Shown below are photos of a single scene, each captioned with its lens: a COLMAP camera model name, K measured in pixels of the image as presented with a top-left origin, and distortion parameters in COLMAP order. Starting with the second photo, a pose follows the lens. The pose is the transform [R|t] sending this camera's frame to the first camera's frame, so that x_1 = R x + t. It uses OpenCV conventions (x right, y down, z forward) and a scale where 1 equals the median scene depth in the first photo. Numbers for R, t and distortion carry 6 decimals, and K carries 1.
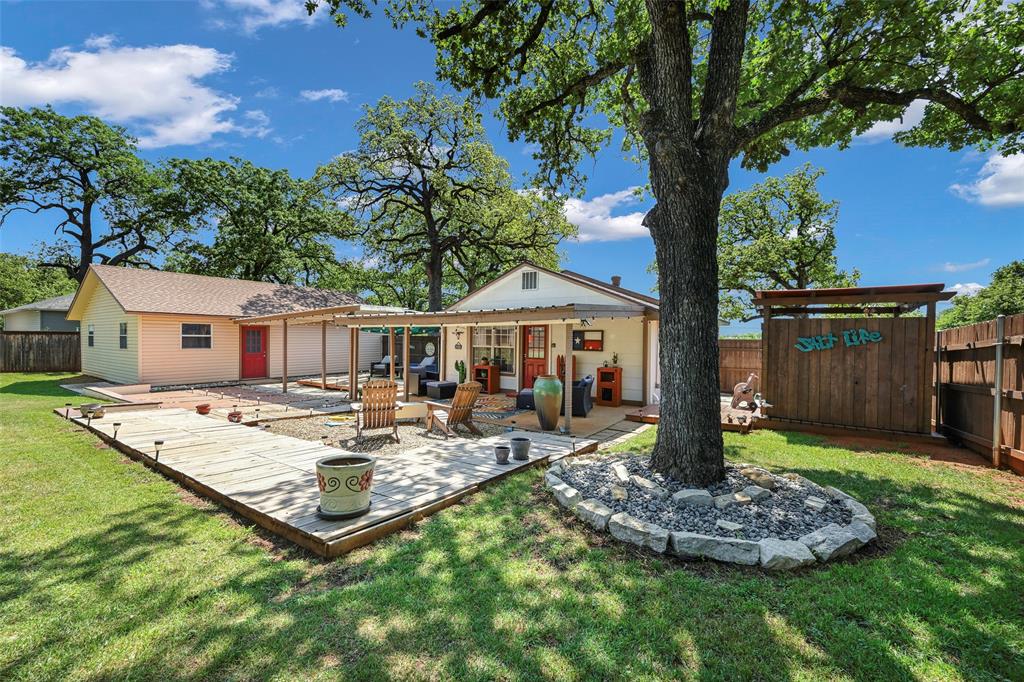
lens RADIAL K [[397.9, 0, 512.0], [0, 397.9, 341.0], [0, 0, 1]] dist [0.001175, -0.000145]
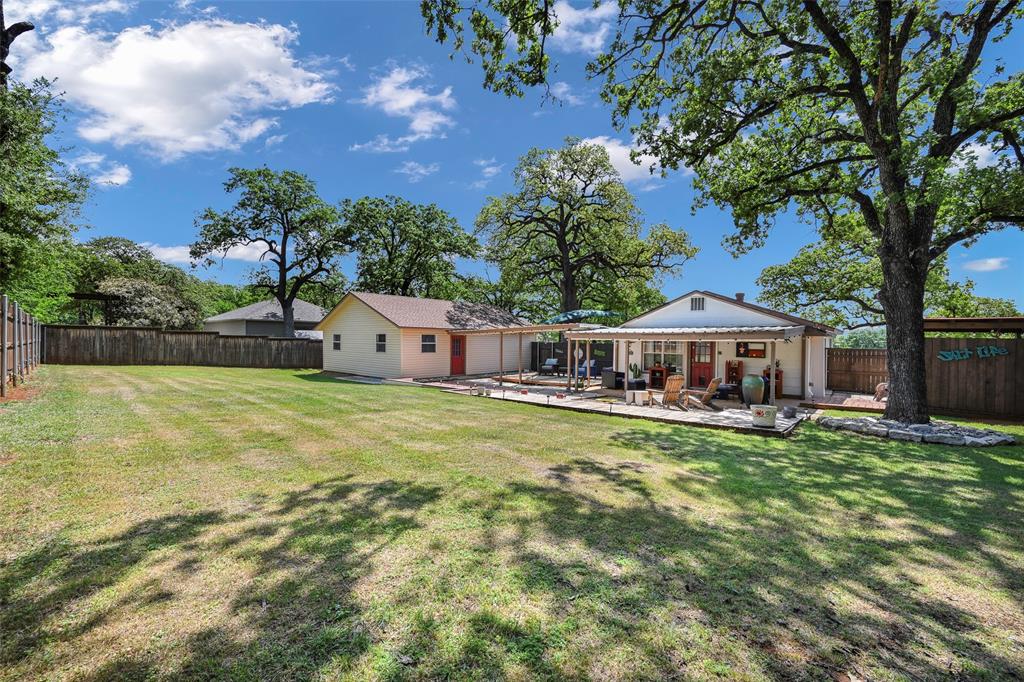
lens RADIAL K [[397.9, 0, 512.0], [0, 397.9, 341.0], [0, 0, 1]] dist [0.001175, -0.000145]
pose [[0.991652, 0.003729, -0.128889, -0.357488], [-0.004273, 0.999983, -0.003940, -0.018207], [0.128872, 0.004458, 0.991651, -0.355822]]
